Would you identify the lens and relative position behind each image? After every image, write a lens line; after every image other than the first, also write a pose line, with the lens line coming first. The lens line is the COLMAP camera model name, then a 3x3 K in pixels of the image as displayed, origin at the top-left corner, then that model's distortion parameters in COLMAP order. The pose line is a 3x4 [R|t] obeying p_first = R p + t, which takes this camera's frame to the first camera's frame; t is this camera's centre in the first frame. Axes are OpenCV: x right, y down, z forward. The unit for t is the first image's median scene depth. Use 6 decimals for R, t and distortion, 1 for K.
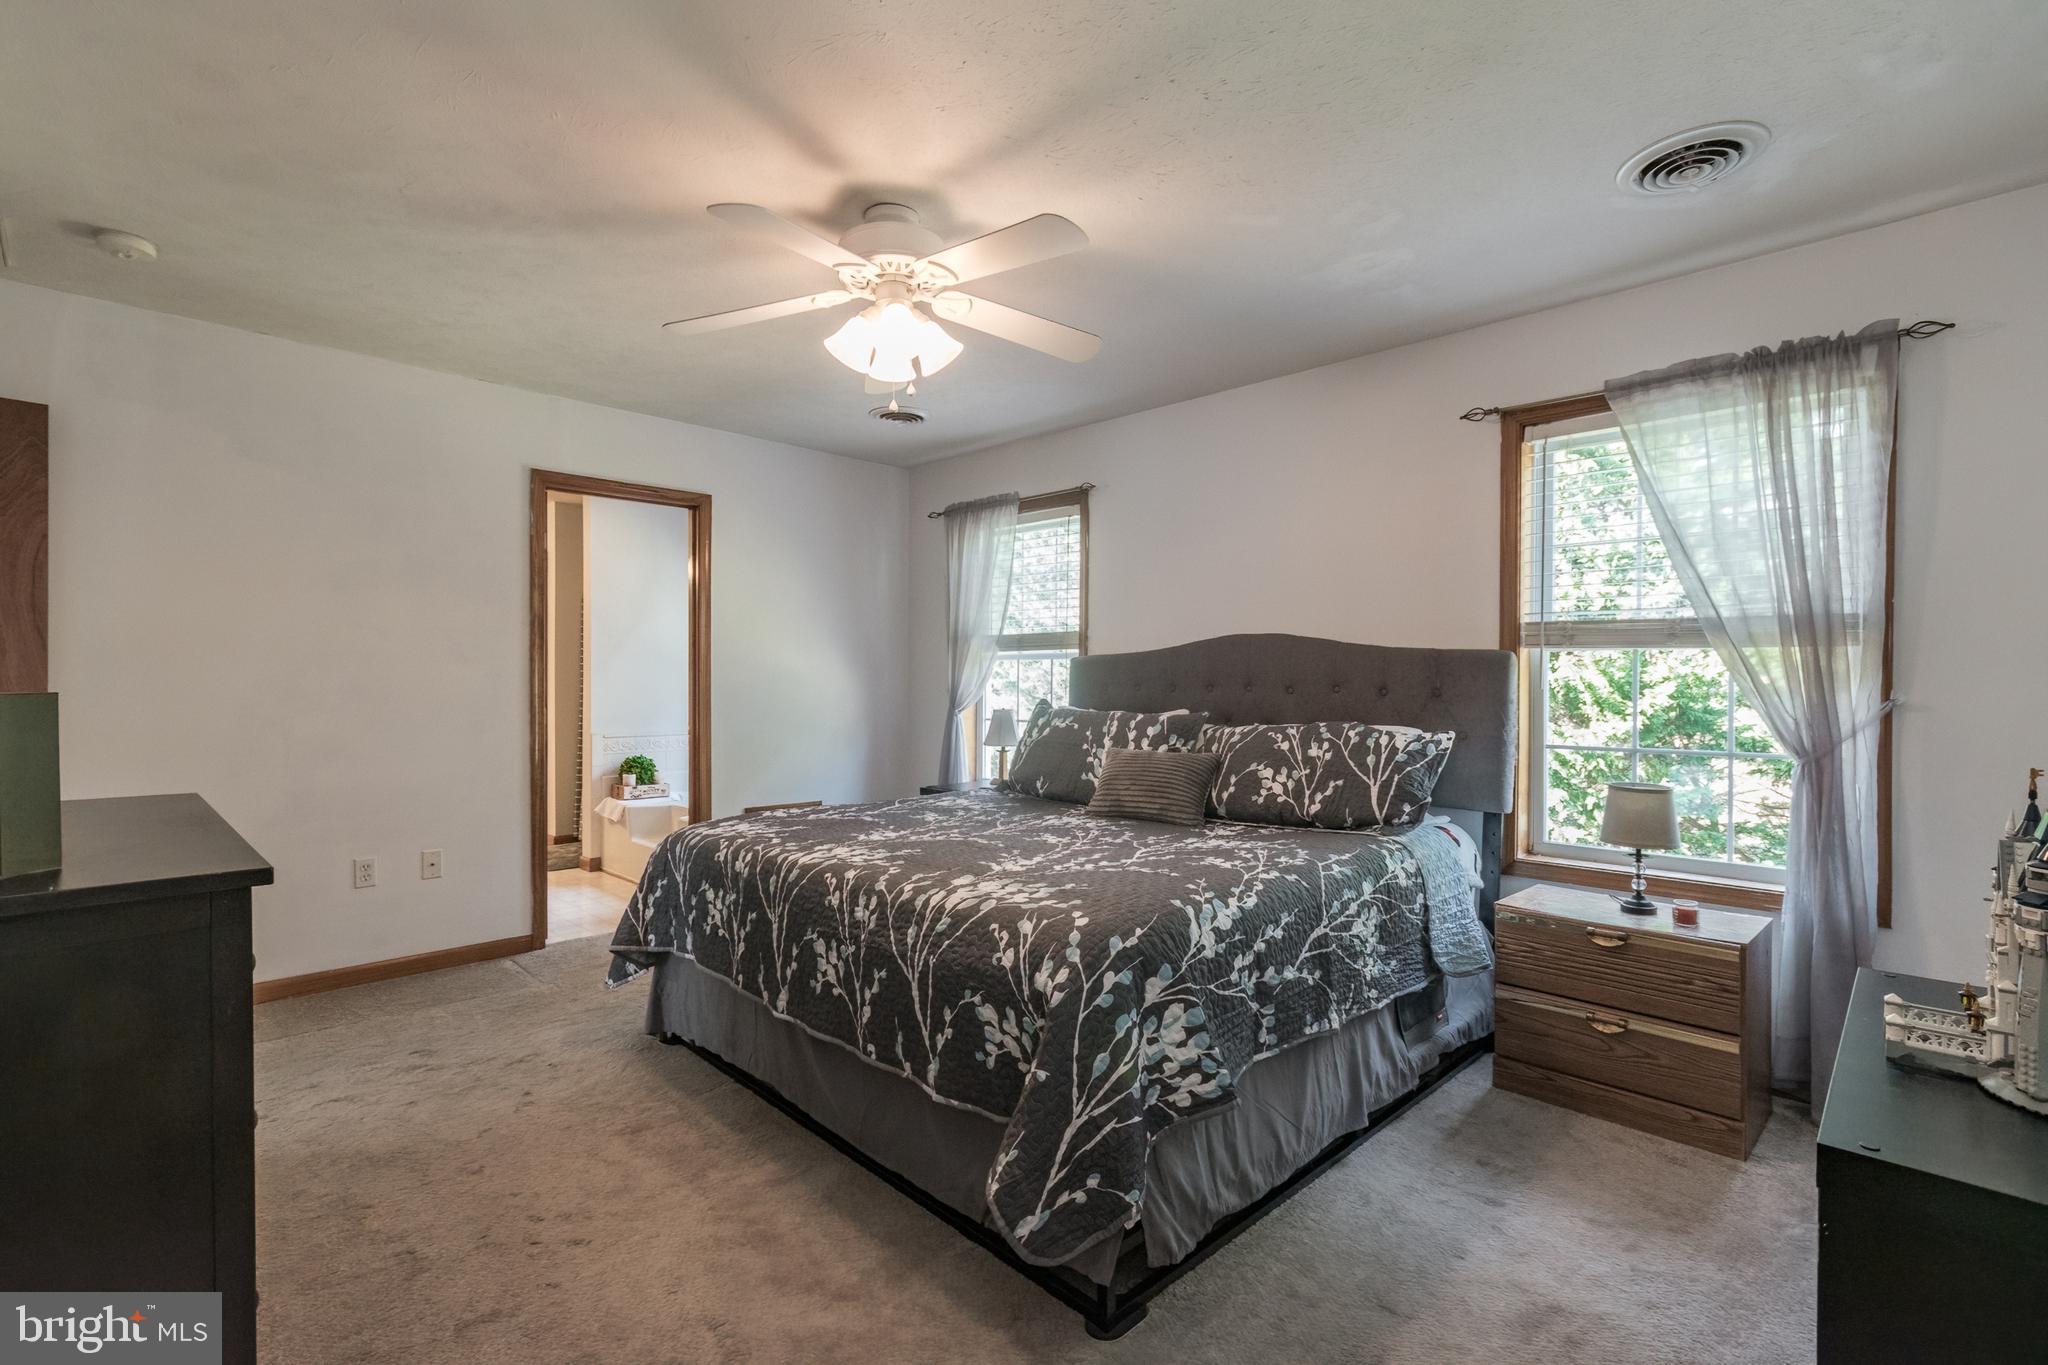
lens RADIAL K [[889.7, 0, 1020.4], [0, 889.7, 696.9], [0, 0, 1]] dist [0.001208, 0.000227]
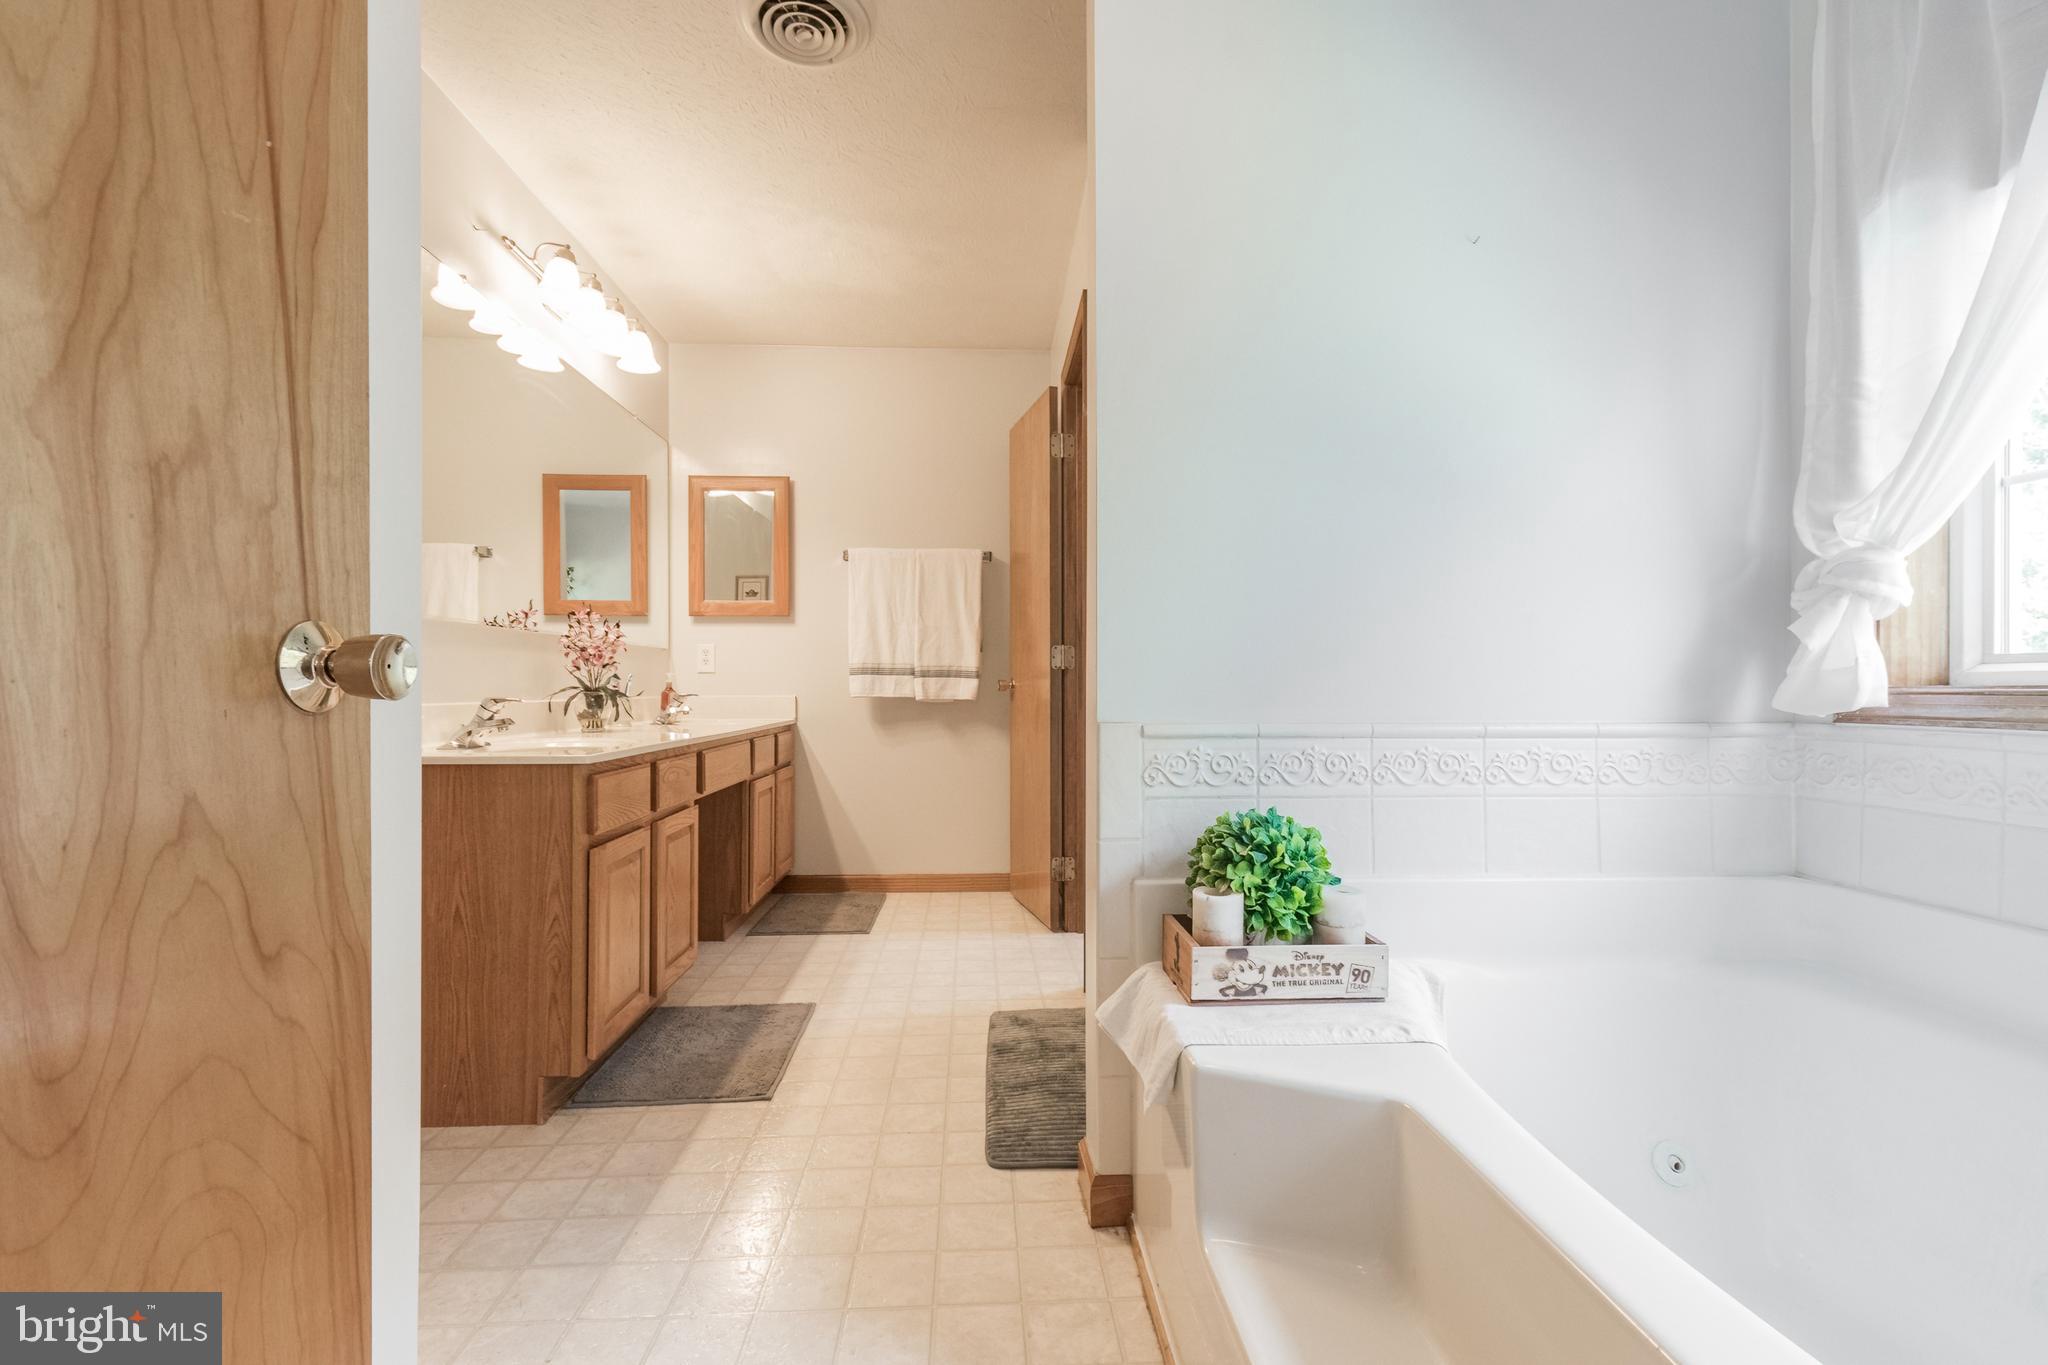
lens RADIAL K [[897.6, 0, 1014.5], [0, 897.6, 691.9], [0, 0, 1]] dist [0.003056, 0.000589]
pose [[0.719531, -0.000313, -0.694461, -0.308641], [-0.001334, 0.999997, -0.001833, 0.033213], [0.694459, 0.002246, 0.719528, 0.782948]]
